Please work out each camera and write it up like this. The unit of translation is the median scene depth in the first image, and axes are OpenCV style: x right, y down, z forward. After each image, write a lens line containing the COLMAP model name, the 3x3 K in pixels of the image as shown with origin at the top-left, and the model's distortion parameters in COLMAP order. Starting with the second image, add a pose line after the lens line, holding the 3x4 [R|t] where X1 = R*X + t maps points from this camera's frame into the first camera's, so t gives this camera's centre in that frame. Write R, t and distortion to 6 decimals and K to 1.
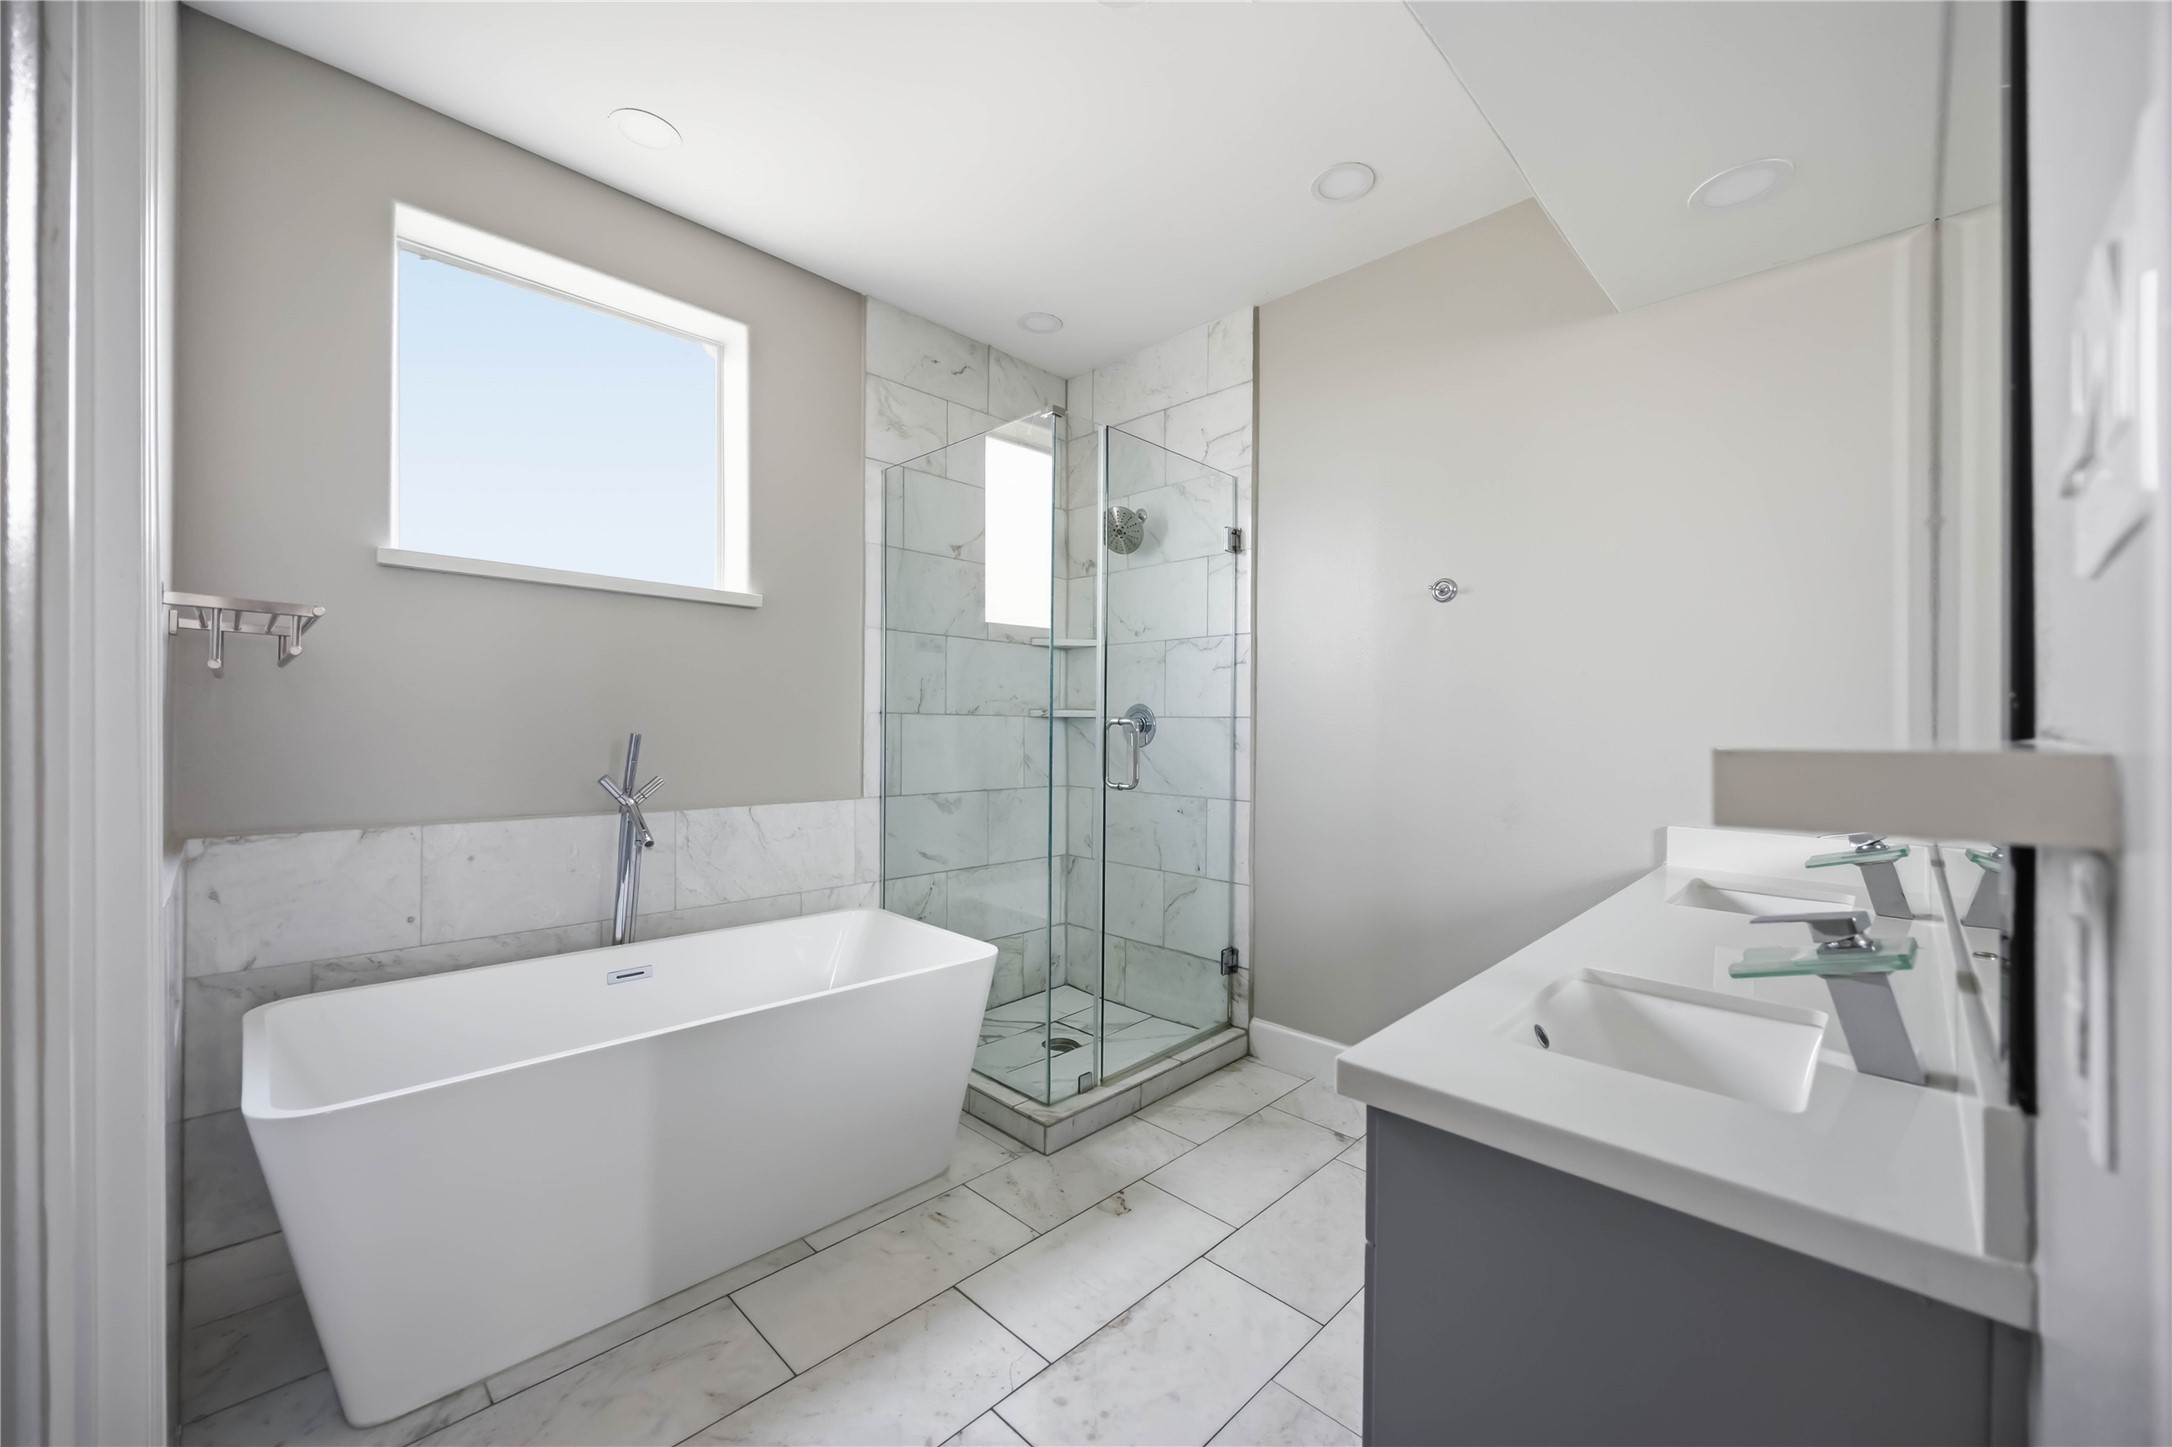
lens RADIAL K [[834.2, 0, 1086.8], [0, 834.2, 724.8], [0, 0, 1]] dist [0.000408, -0.000716]
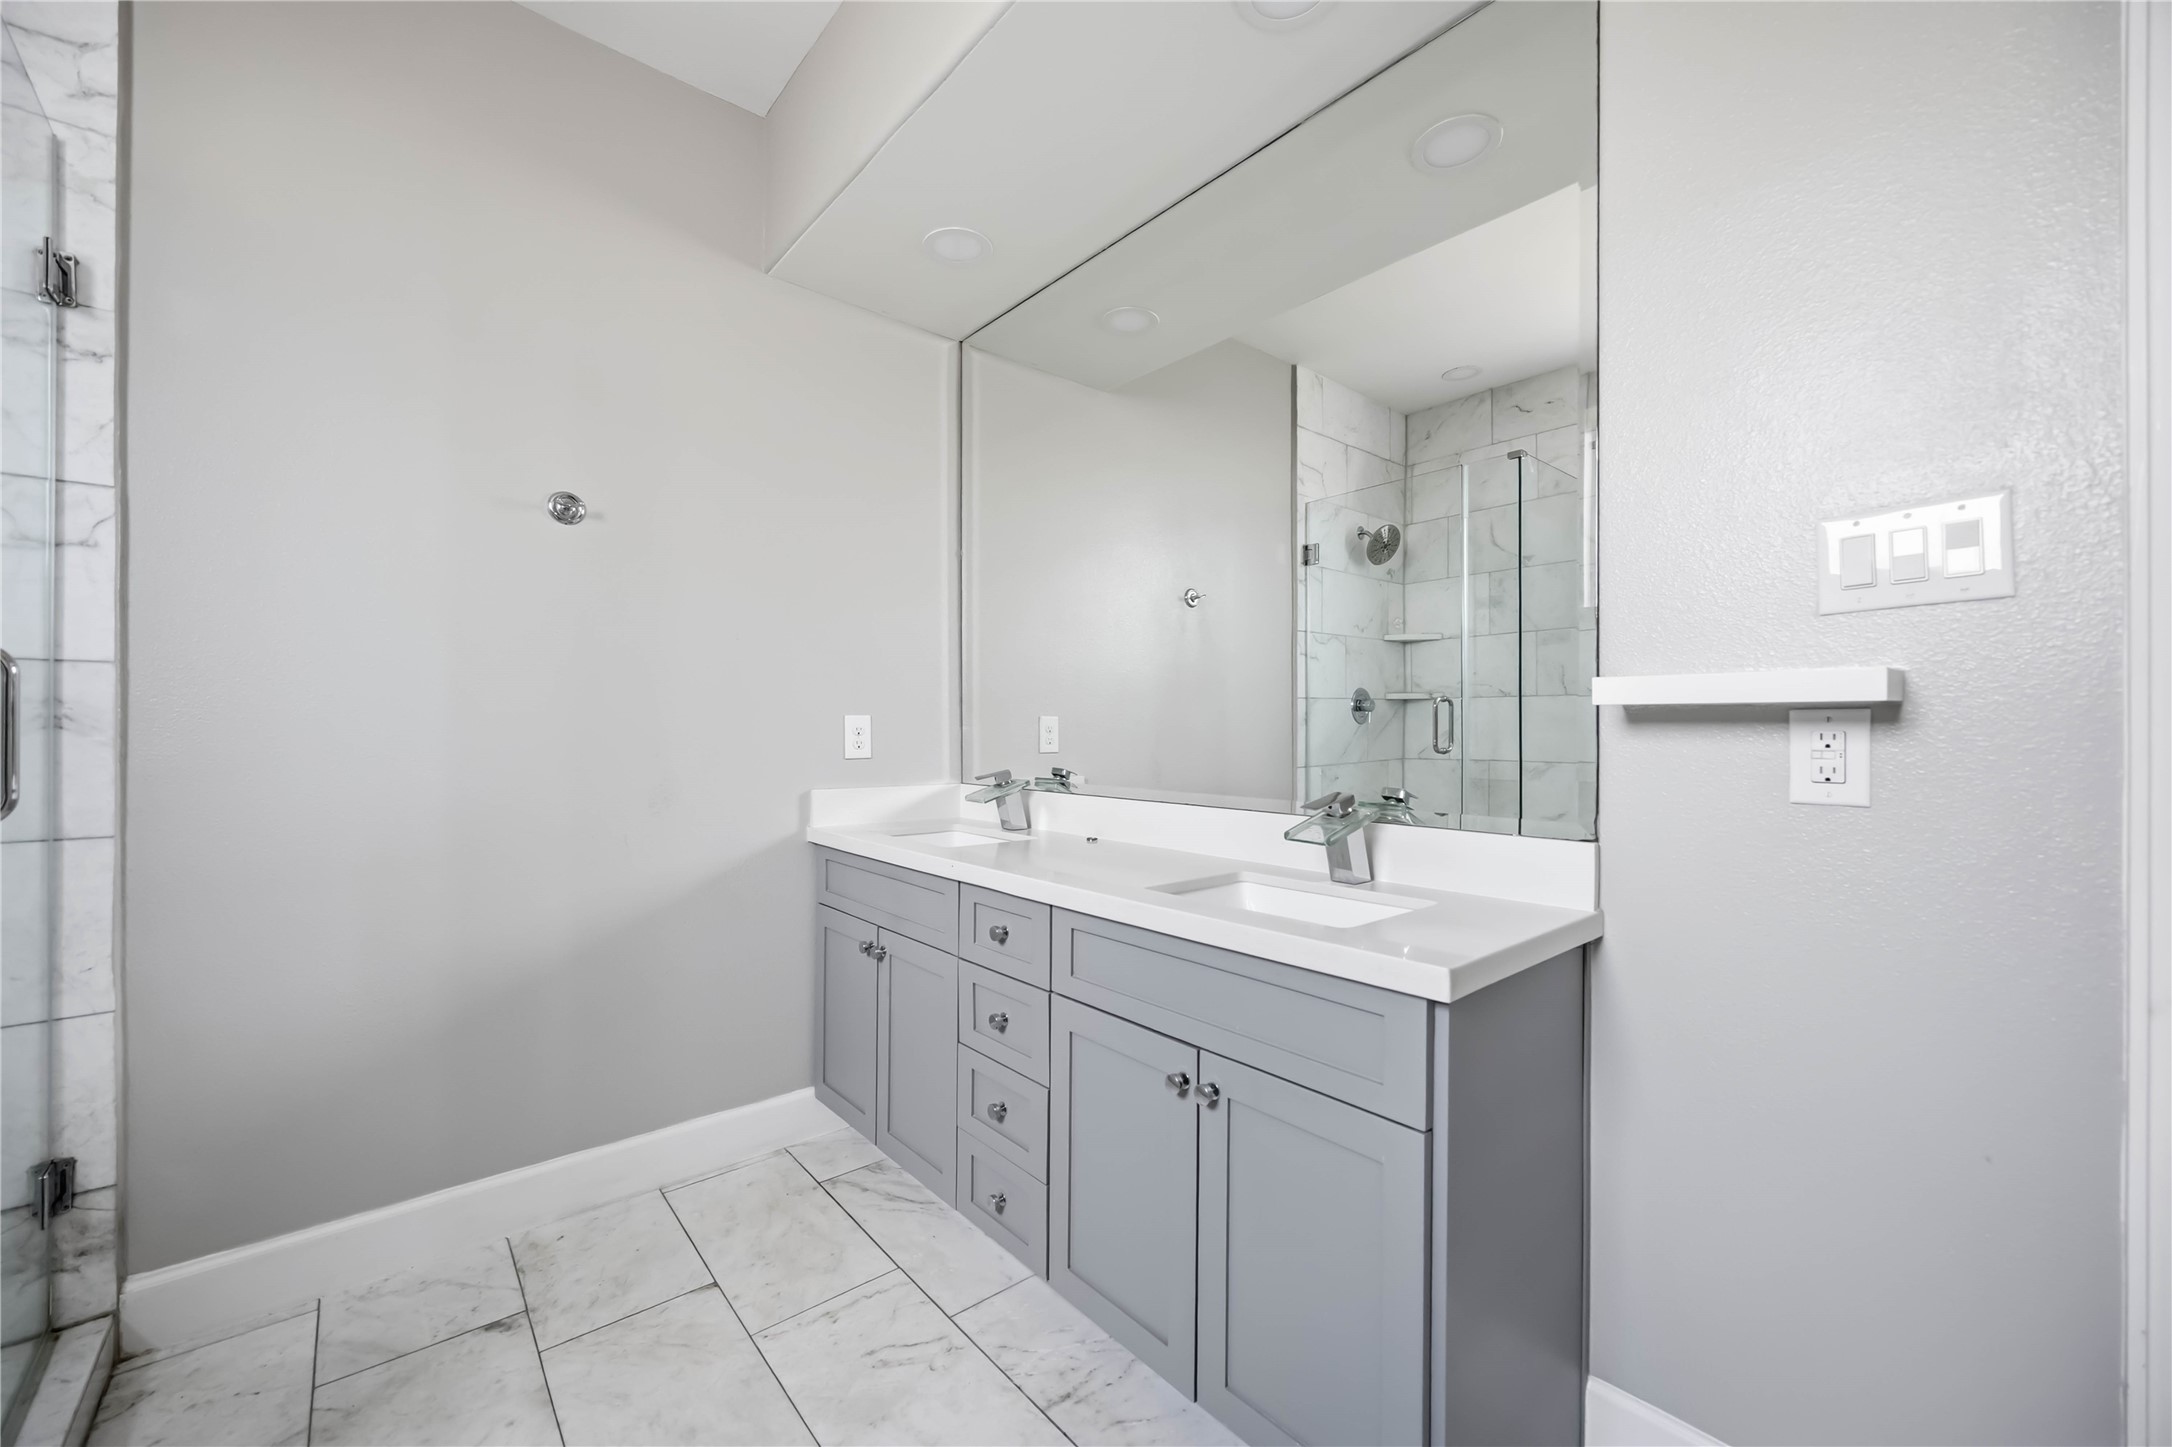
lens RADIAL K [[834.2, 0, 1083.9], [0, 834.2, 723.8], [0, 0, 1]] dist [0.000408, -0.000716]
pose [[0.096280, -0.004658, 0.995343, -0.229154], [-0.000720, 0.999988, 0.004750, 0.023696], [-0.995354, -0.001174, 0.096275, 0.395703]]
